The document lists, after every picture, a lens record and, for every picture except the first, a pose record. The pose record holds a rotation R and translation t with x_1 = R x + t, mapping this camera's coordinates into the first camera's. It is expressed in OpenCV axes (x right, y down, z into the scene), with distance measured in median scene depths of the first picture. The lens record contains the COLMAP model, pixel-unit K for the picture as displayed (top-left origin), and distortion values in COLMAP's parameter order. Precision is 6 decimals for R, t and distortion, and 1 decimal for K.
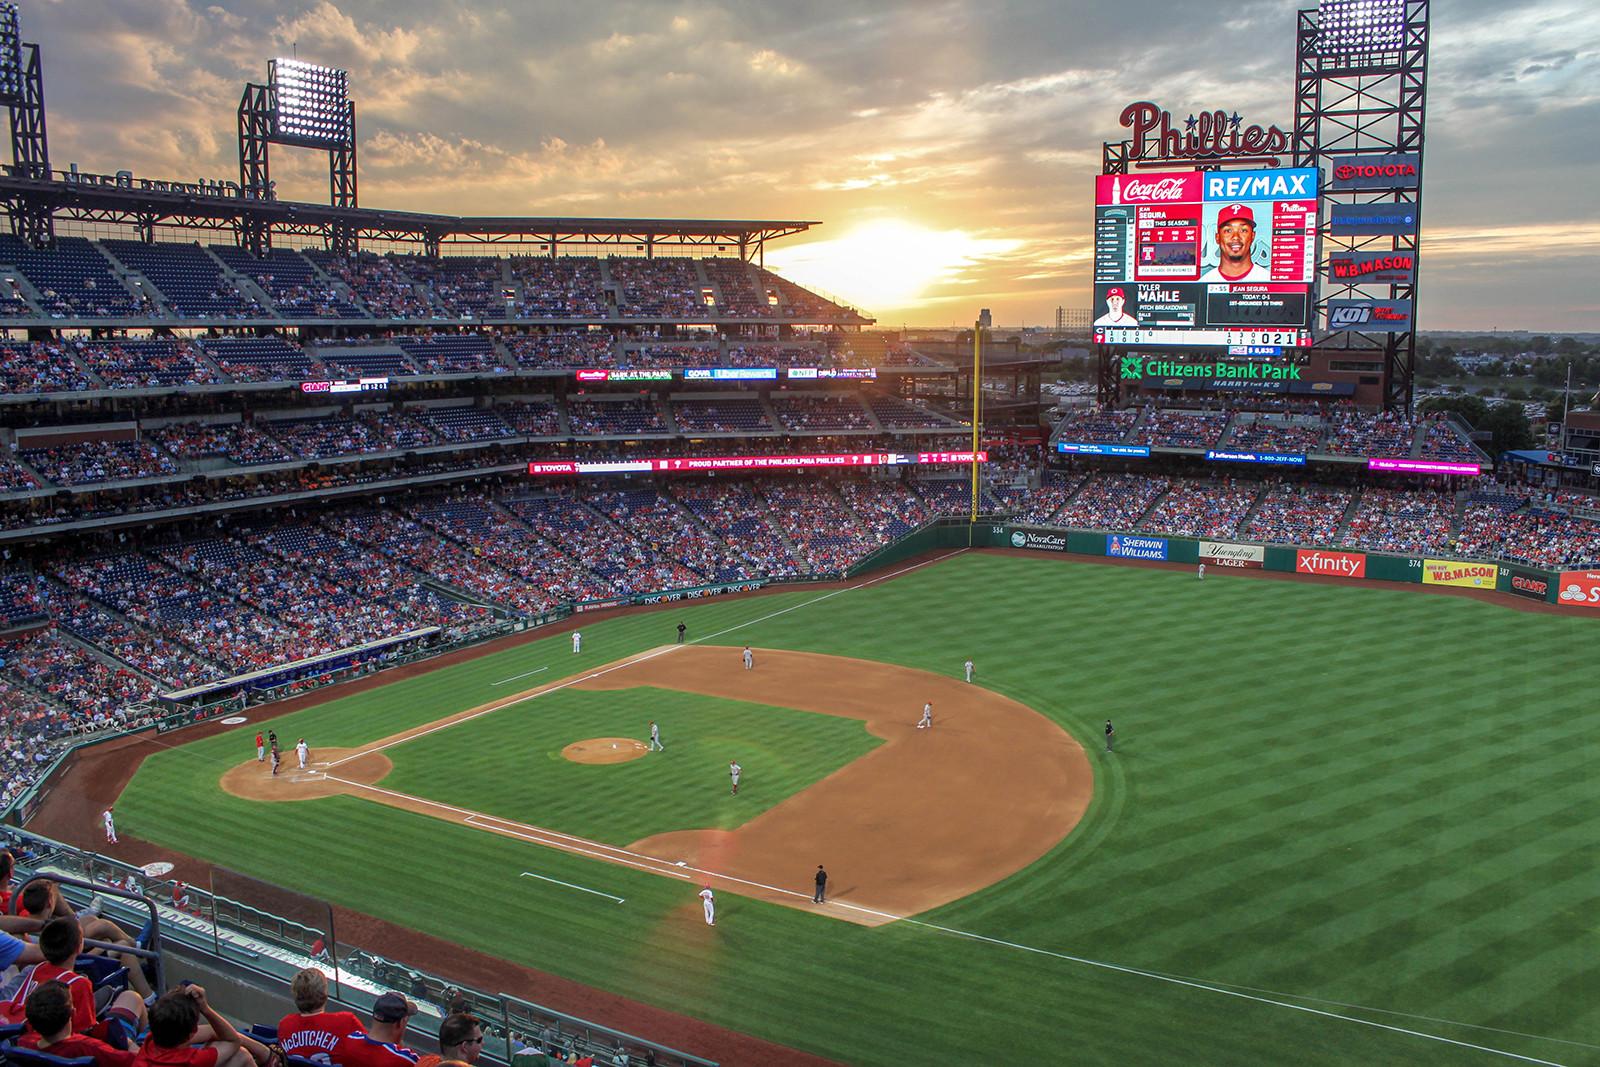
lens RADIAL K [[1342.2, 0, 810.7], [0, 1342.2, 556.6], [0, 0, 1]] dist [-0.162716, 0.140470]
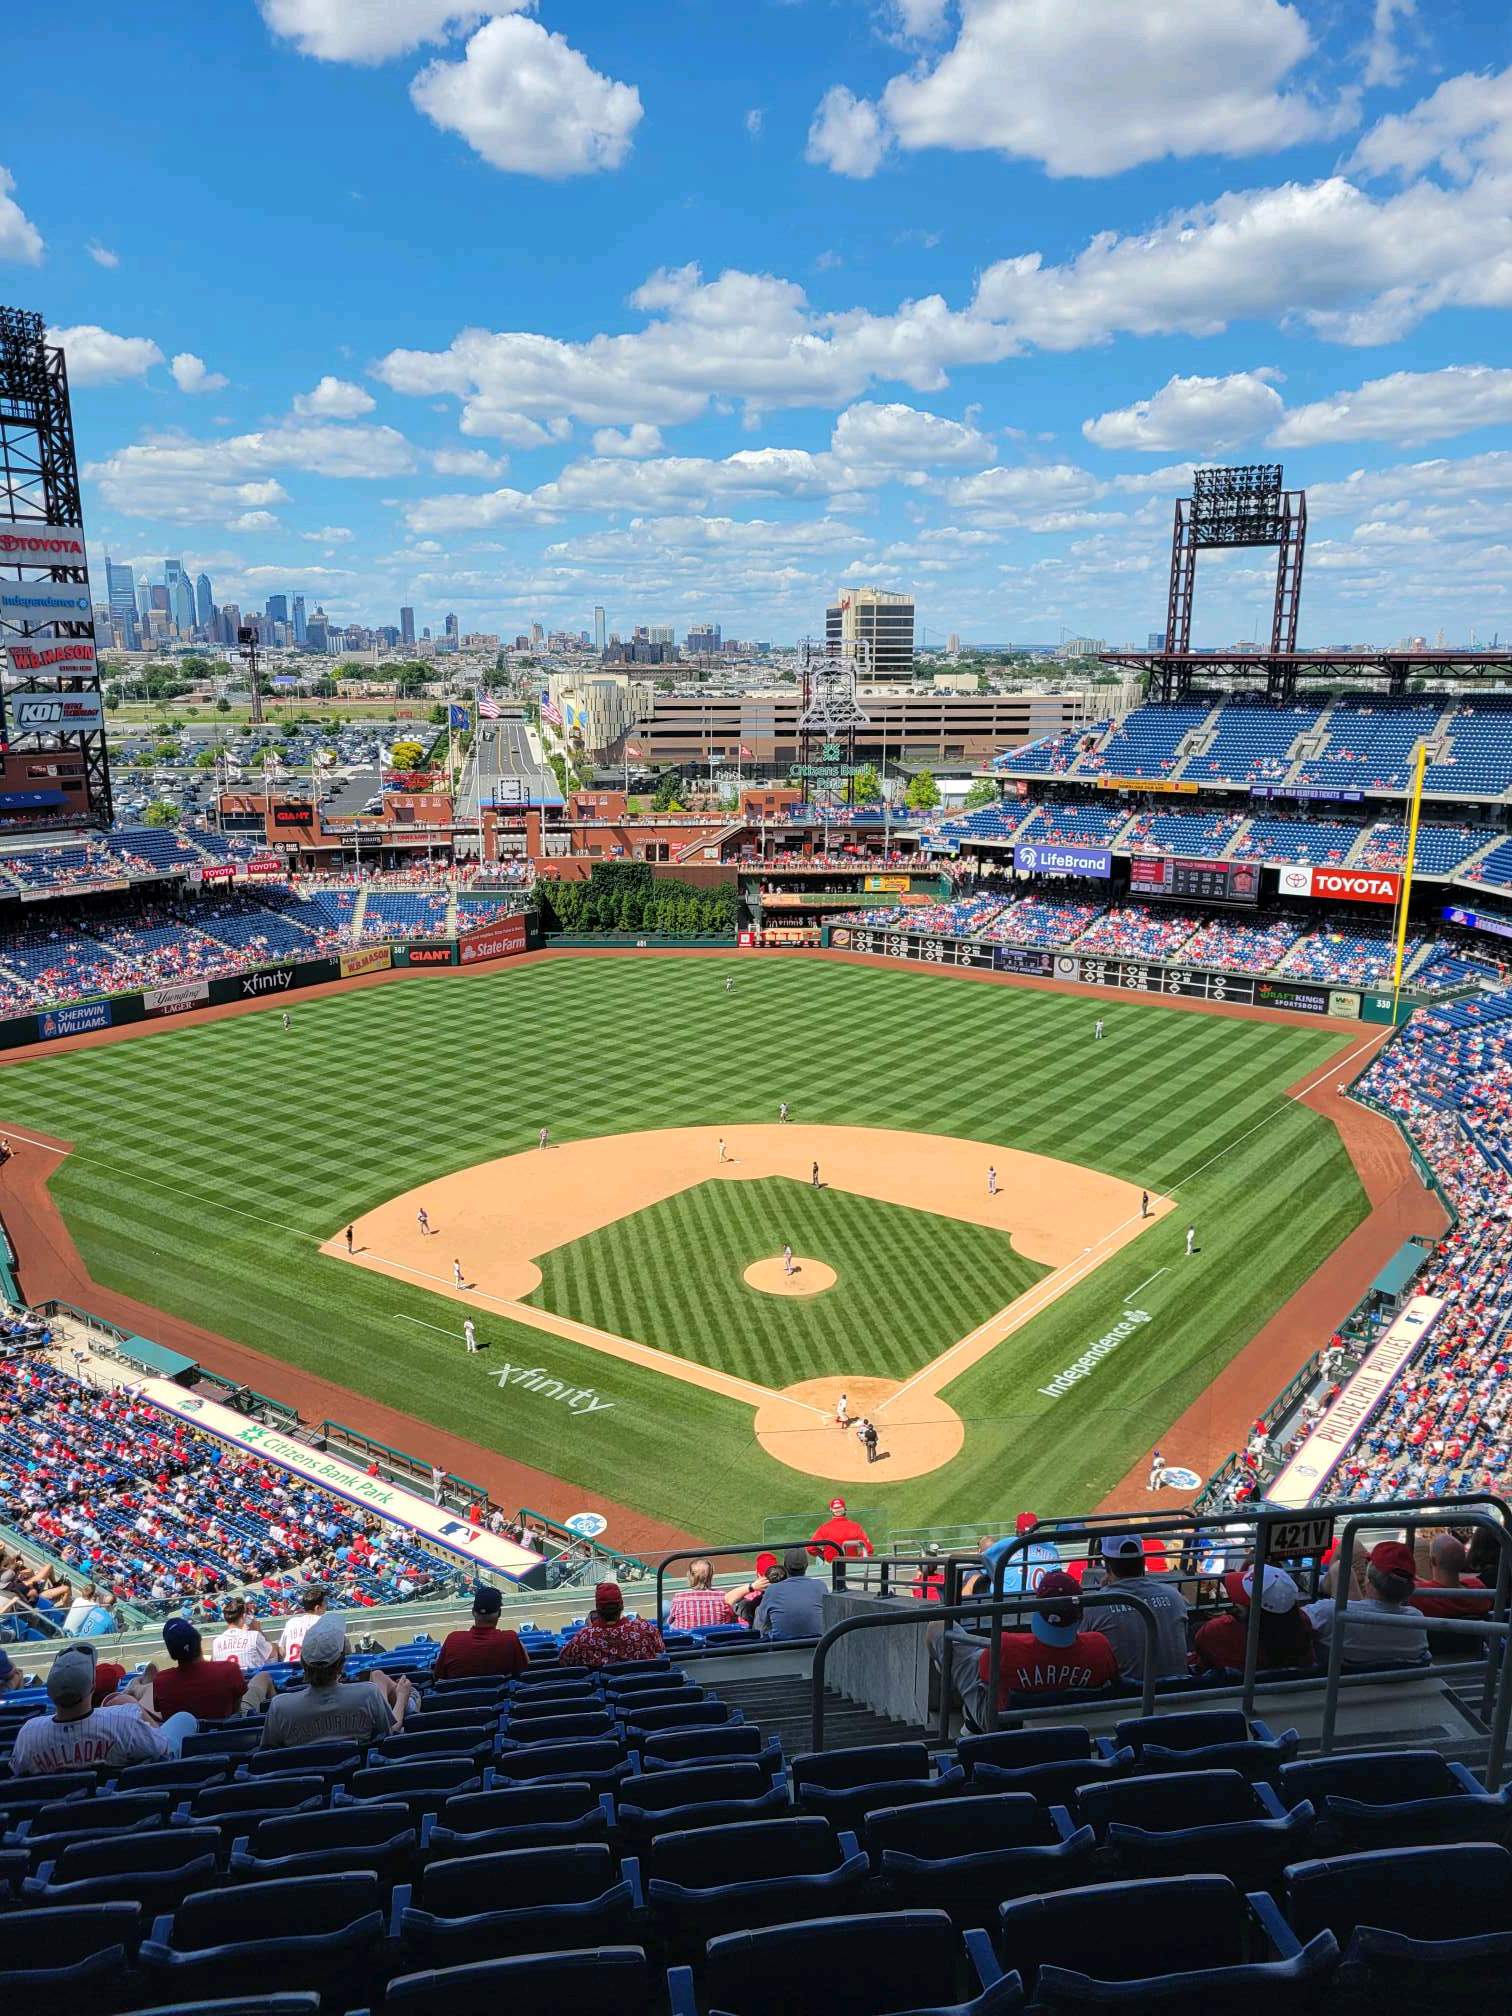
lens RADIAL K [[1514.9, 0, 745.7], [0, 1514.9, 1018.8], [0, 0, 1]] dist [0.057461, -0.002497]
pose [[0.110976, -0.236277, 0.965328, -0.572890], [0.162997, 0.962502, 0.216846, -0.133152], [-0.980365, 0.133281, 0.145327, 0.412329]]
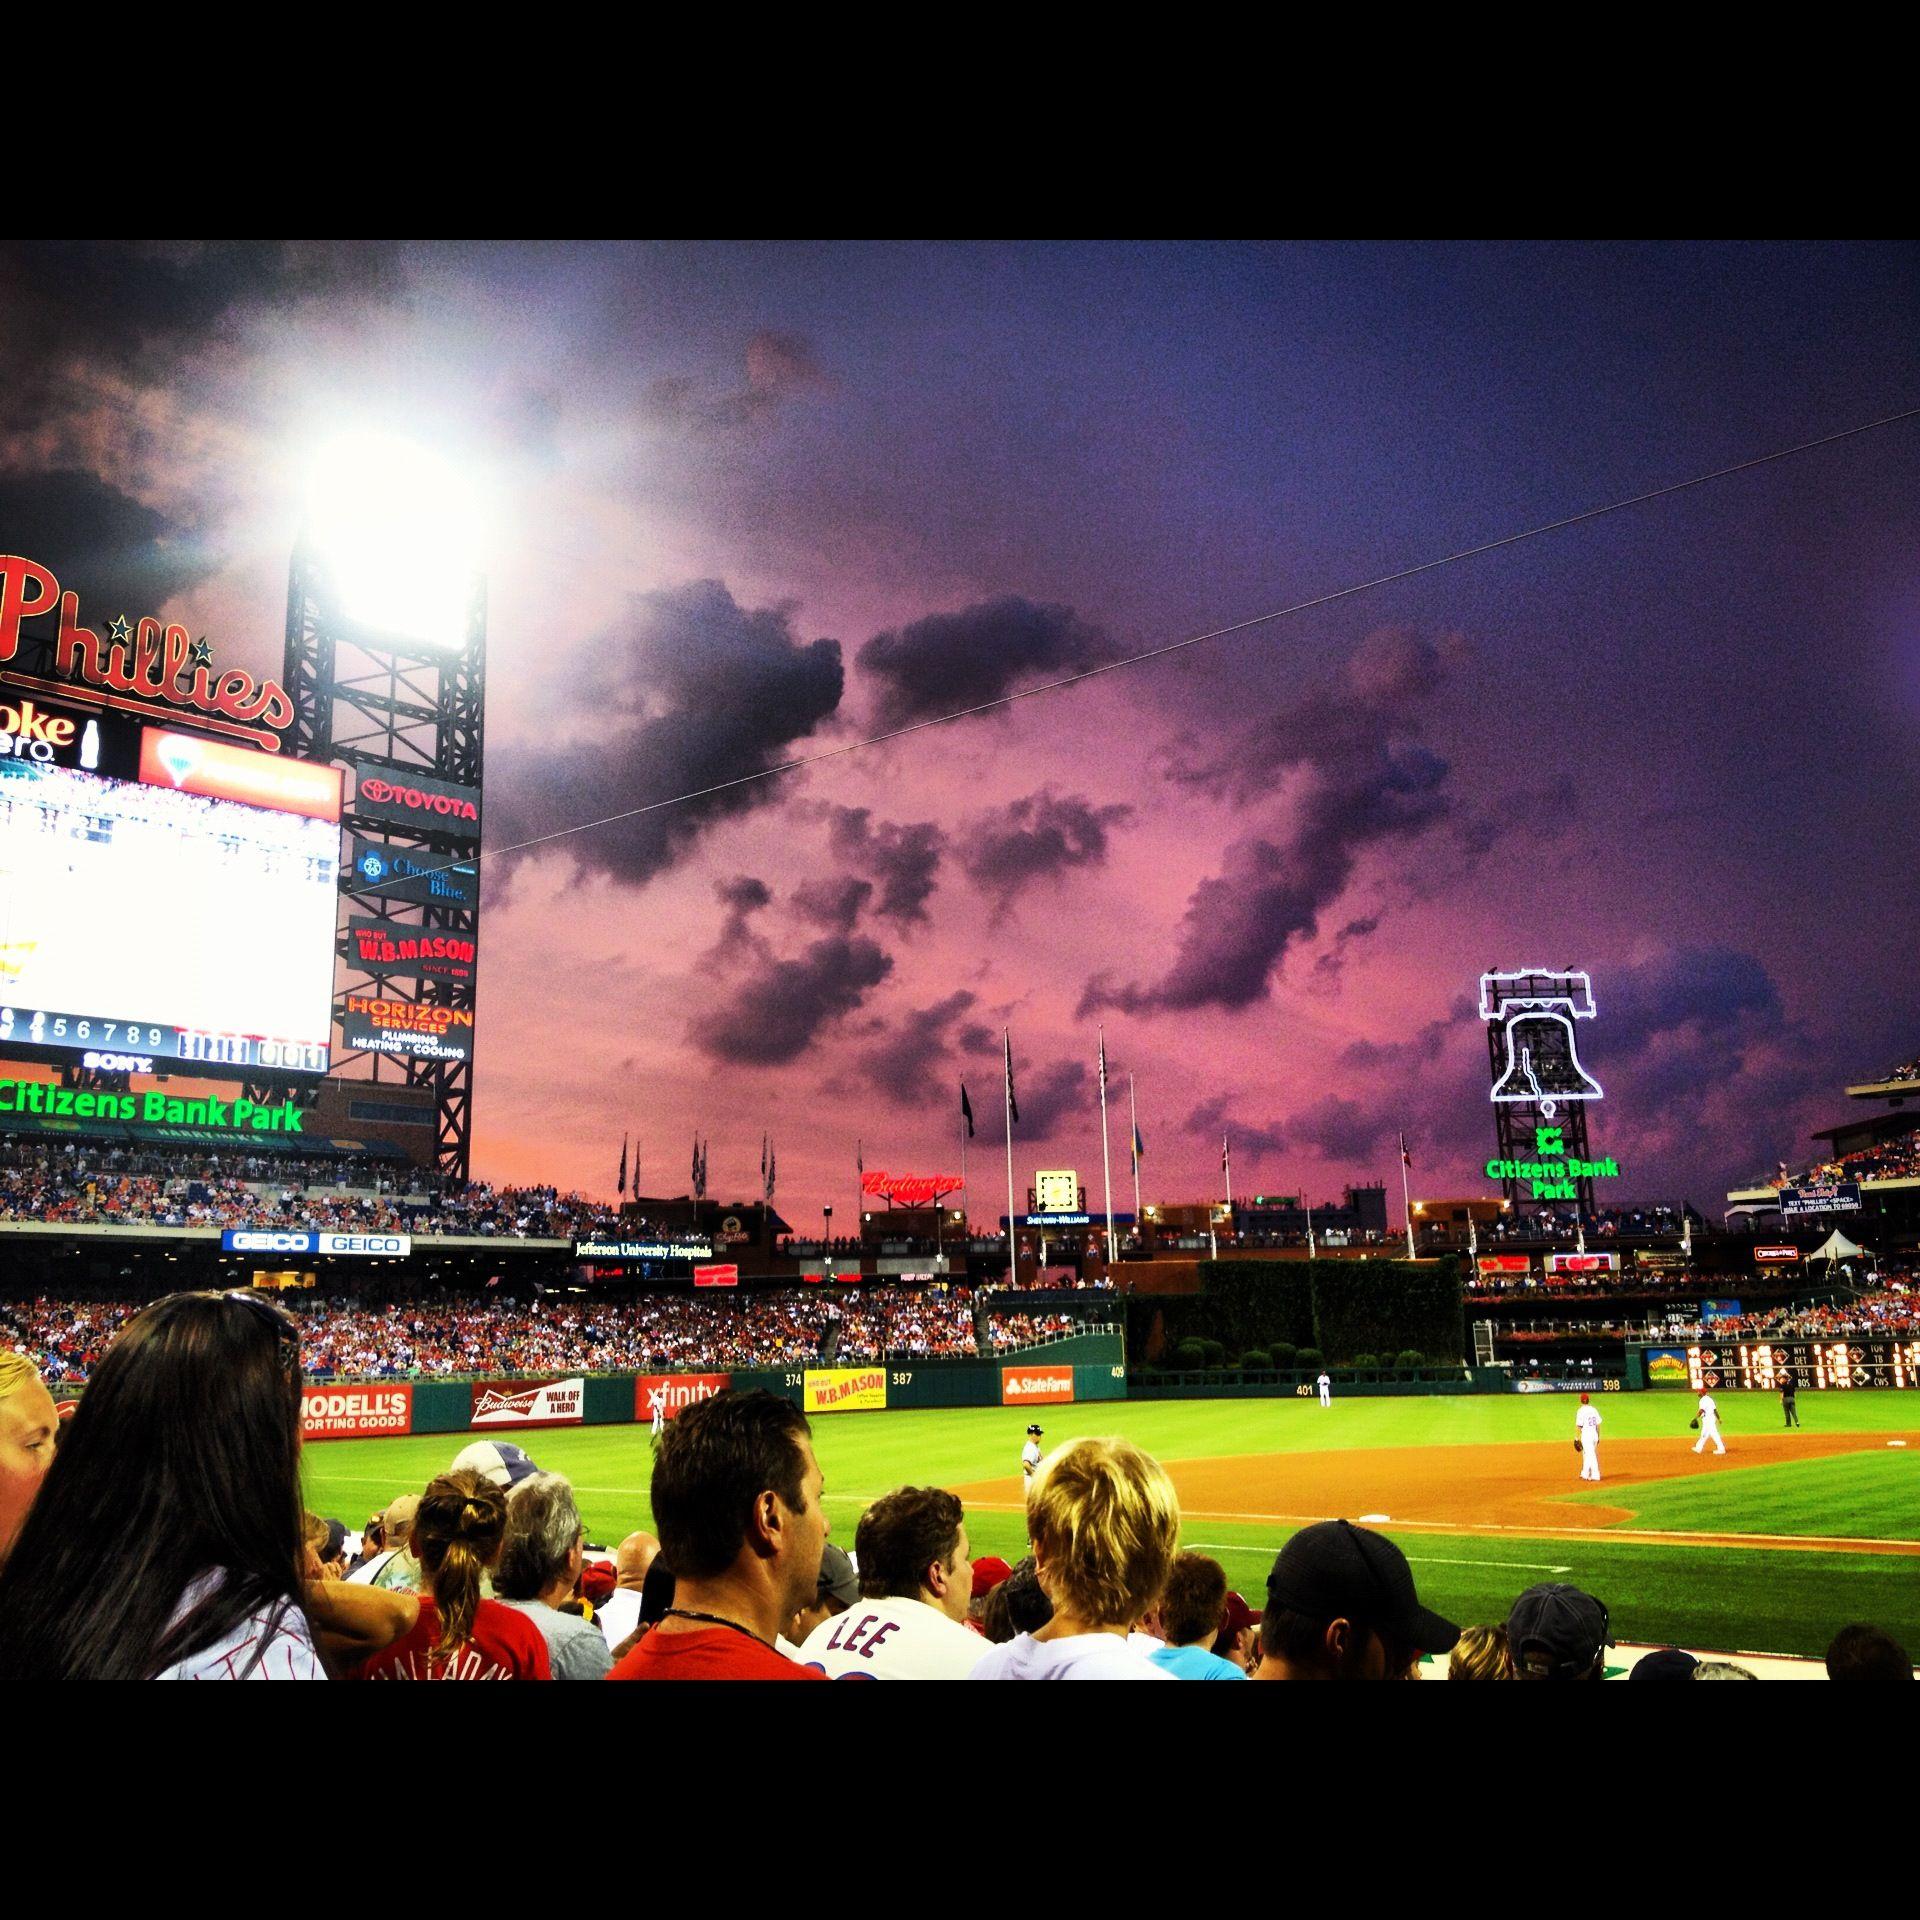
lens RADIAL K [[1799.3, 0, 954.3], [0, 1799.3, 950.4], [0, 0, 1]] dist [0.127498, -0.270023]
pose [[0.248780, 0.209042, 0.945733, -0.293508], [0.185582, 0.948052, -0.258373, 0.039210], [-0.950614, 0.239789, 0.197062, 0.587854]]
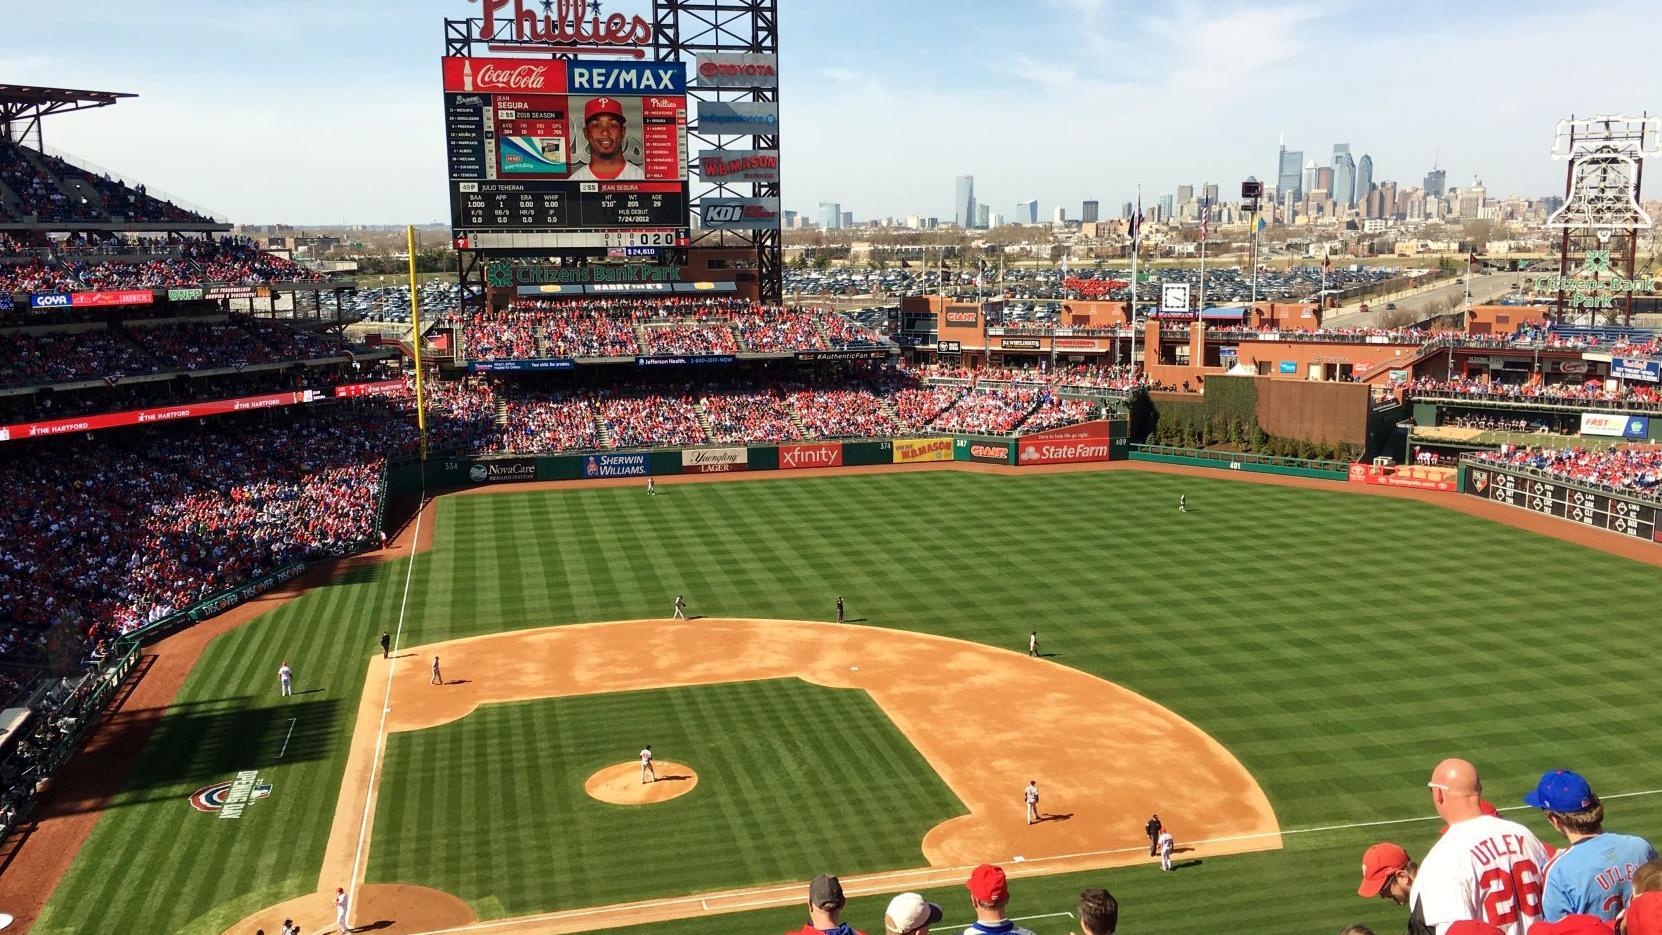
lens RADIAL K [[1422.7, 0, 814.5], [0, 1422.7, 462.2], [0, 0, 1]] dist [0.099450, -0.135480]
pose [[0.725217, -0.118705, 0.678211, -0.307714], [0.125095, 0.991348, 0.039746, -0.028815], [-0.677061, 0.056016, 0.733792, 0.149182]]
